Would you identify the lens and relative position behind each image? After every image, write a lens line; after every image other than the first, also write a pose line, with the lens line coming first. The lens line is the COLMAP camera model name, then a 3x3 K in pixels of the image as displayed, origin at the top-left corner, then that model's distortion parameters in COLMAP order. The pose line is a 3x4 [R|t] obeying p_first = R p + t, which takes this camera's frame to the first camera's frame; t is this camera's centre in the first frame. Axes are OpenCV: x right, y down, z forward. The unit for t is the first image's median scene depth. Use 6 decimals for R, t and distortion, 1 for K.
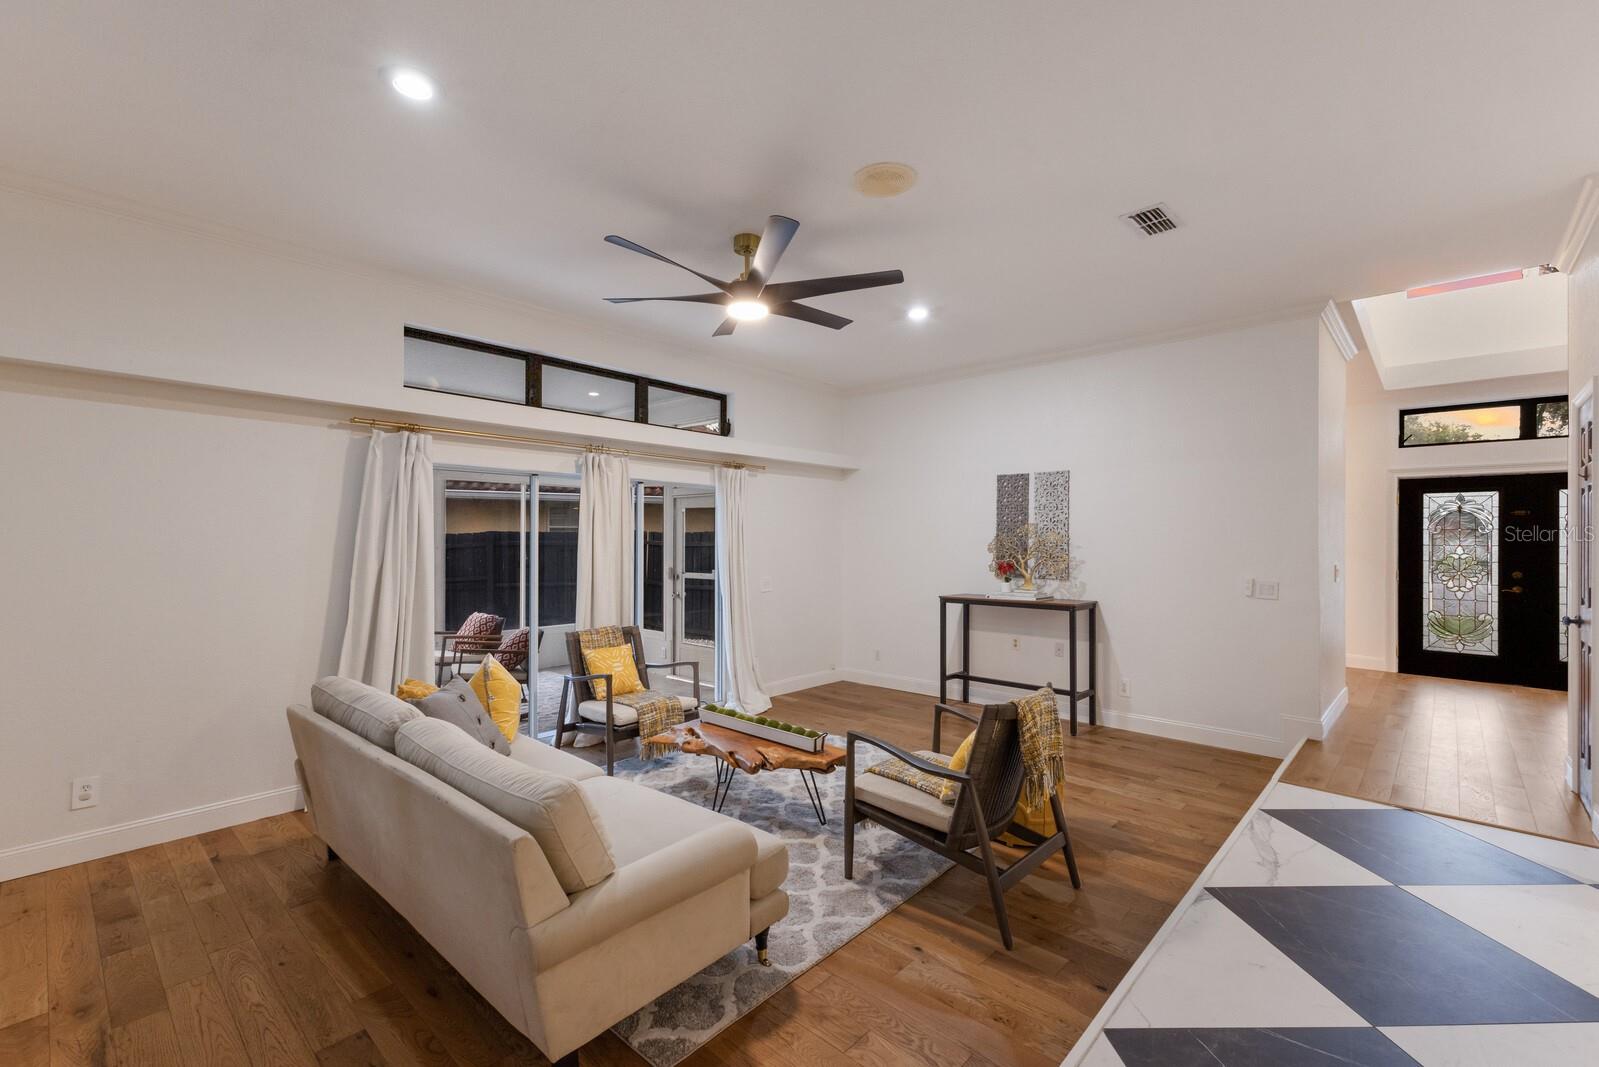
lens RADIAL K [[692.5, 0, 804.2], [0, 692.5, 537.9], [0, 0, 1]] dist [0.009497, -0.000558]
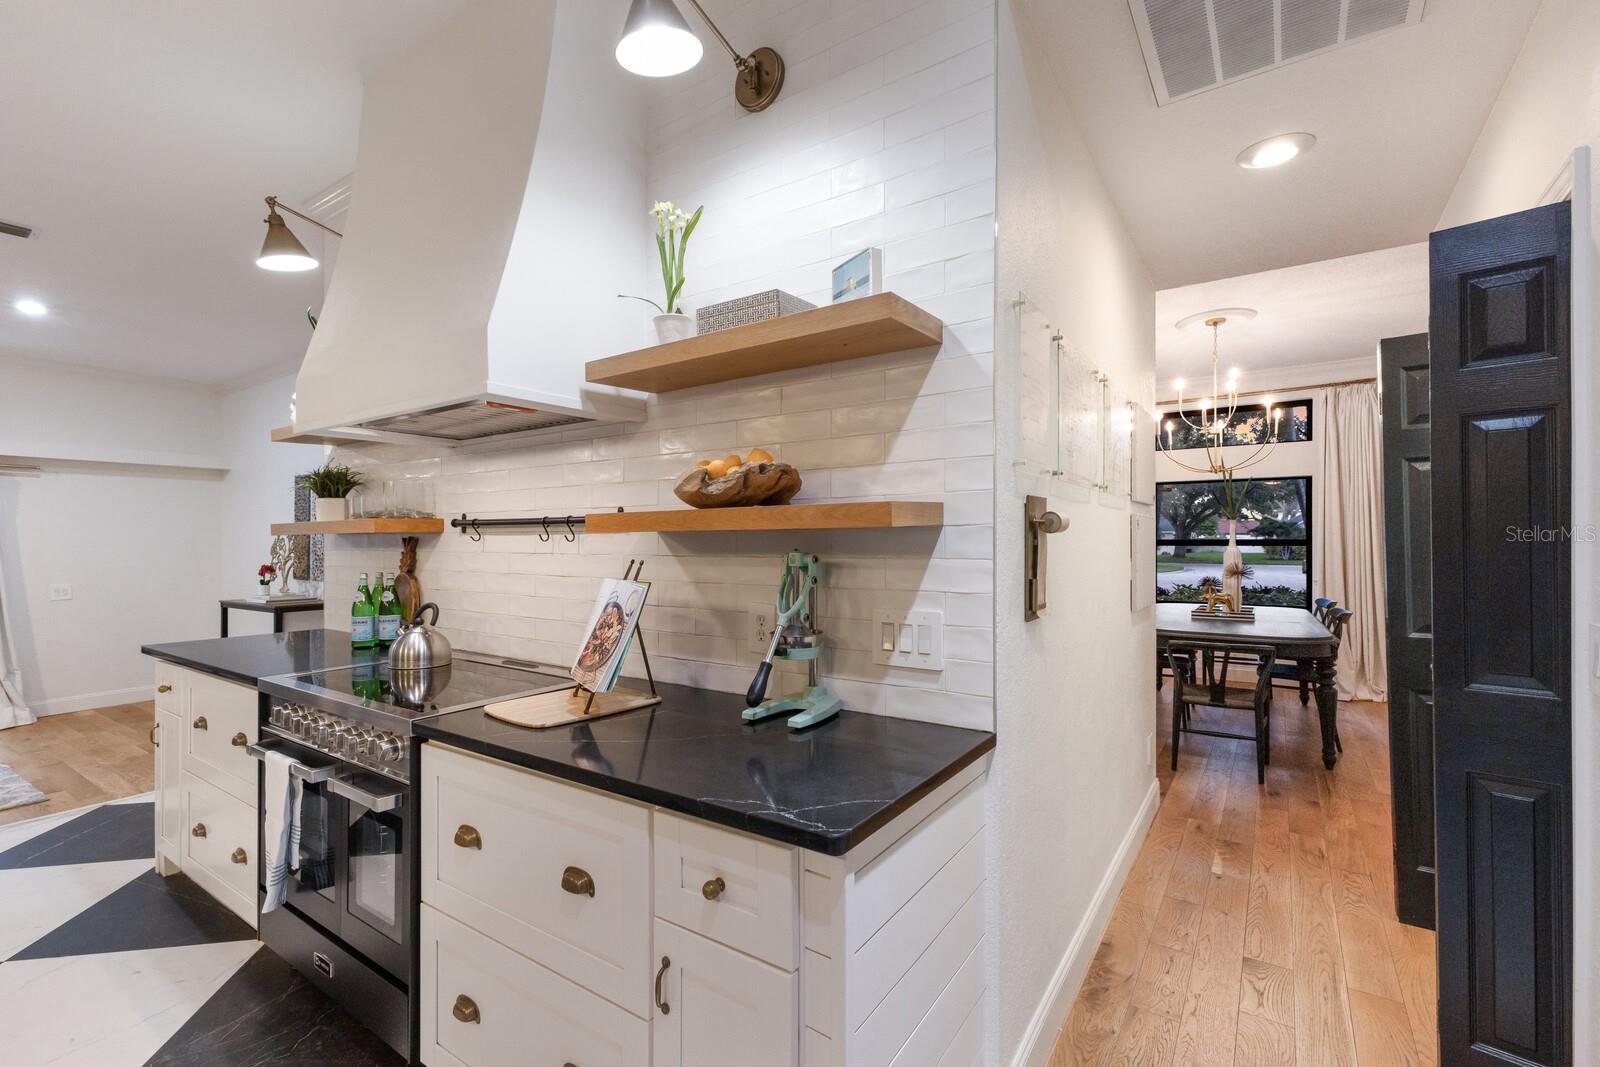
lens RADIAL K [[693.0, 0, 815.7], [0, 693.0, 536.1], [0, 0, 1]] dist [0.009497, -0.000558]
pose [[0.986906, -0.015584, 0.160542, 0.863921], [0.015893, 0.999873, -0.000643, 0.007211], [-0.160512, 0.003187, 0.987029, -0.089448]]
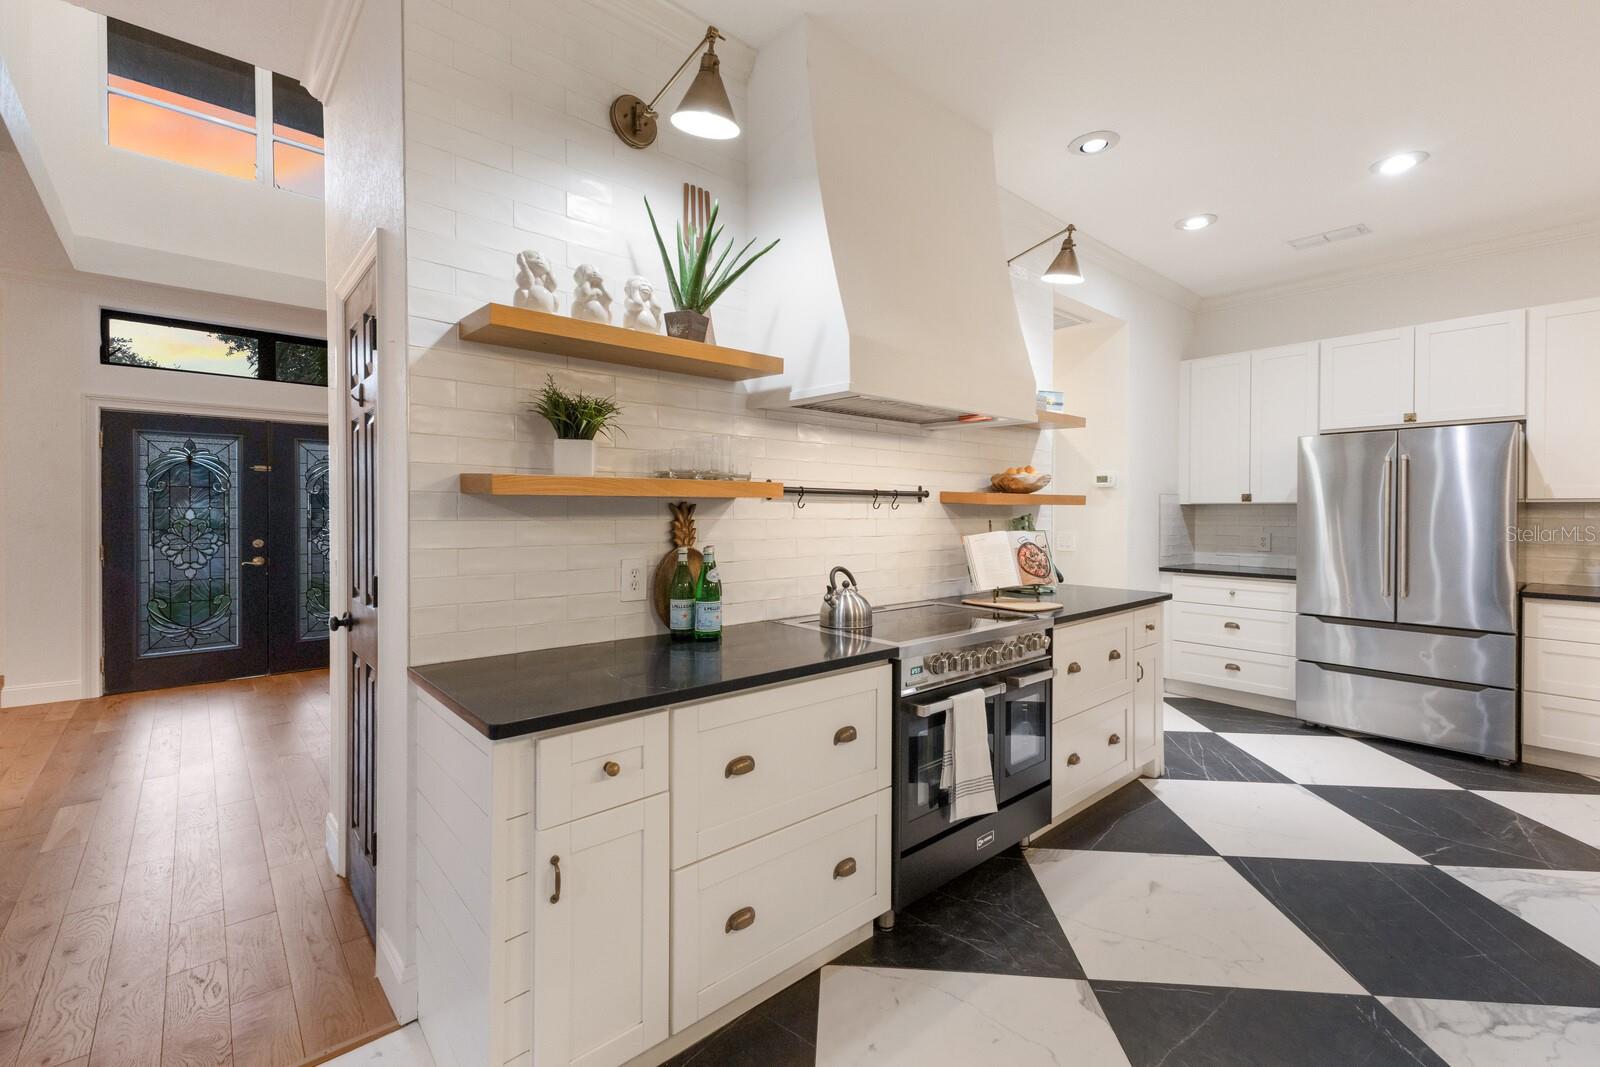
lens RADIAL K [[693.0, 0, 811.8], [0, 693.0, 511.1], [0, 0, 1]] dist [0.009497, -0.000558]
pose [[0.098526, -0.011923, 0.995063, 0.302487], [-0.003217, 0.999919, 0.012300, 0.003228], [-0.995129, -0.004413, 0.098480, 0.305223]]
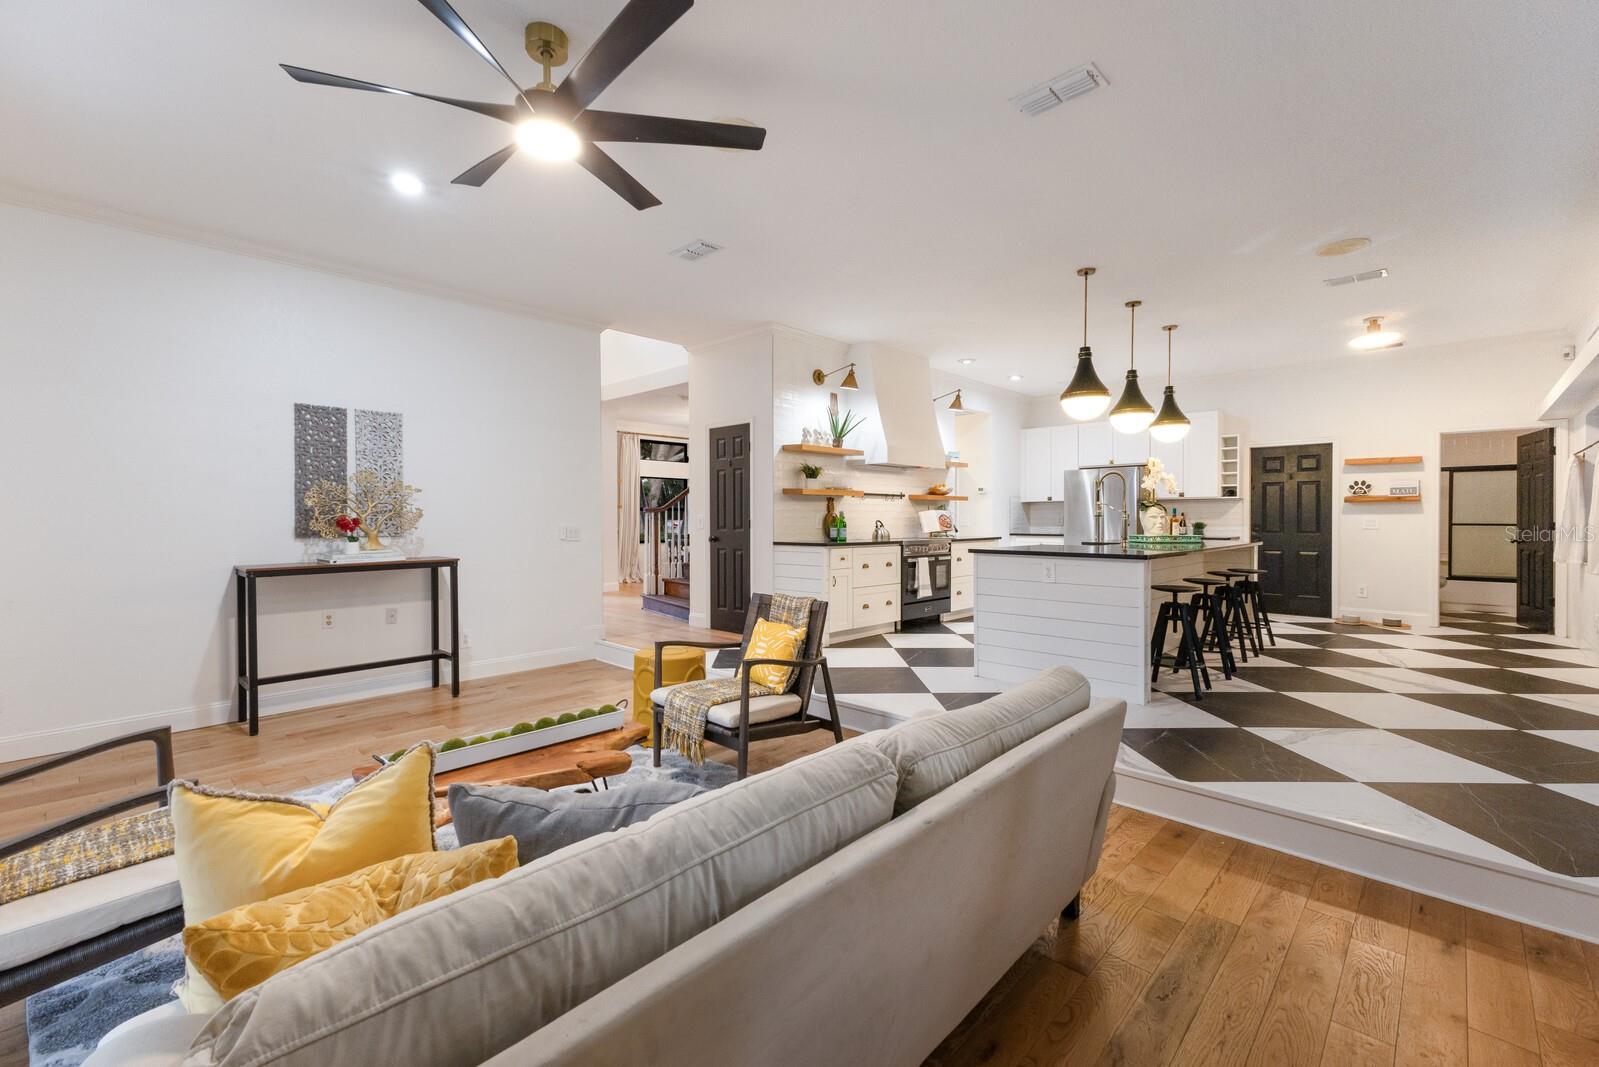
lens RADIAL K [[692.5, 0, 810.5], [0, 692.5, 516.3], [0, 0, 1]] dist [0.009497, -0.000558]
pose [[0.005815, -0.007900, 0.999952, -0.479499], [-0.001287, 0.999968, 0.007908, 0.025666], [-0.999982, -0.001333, 0.005805, 0.439234]]
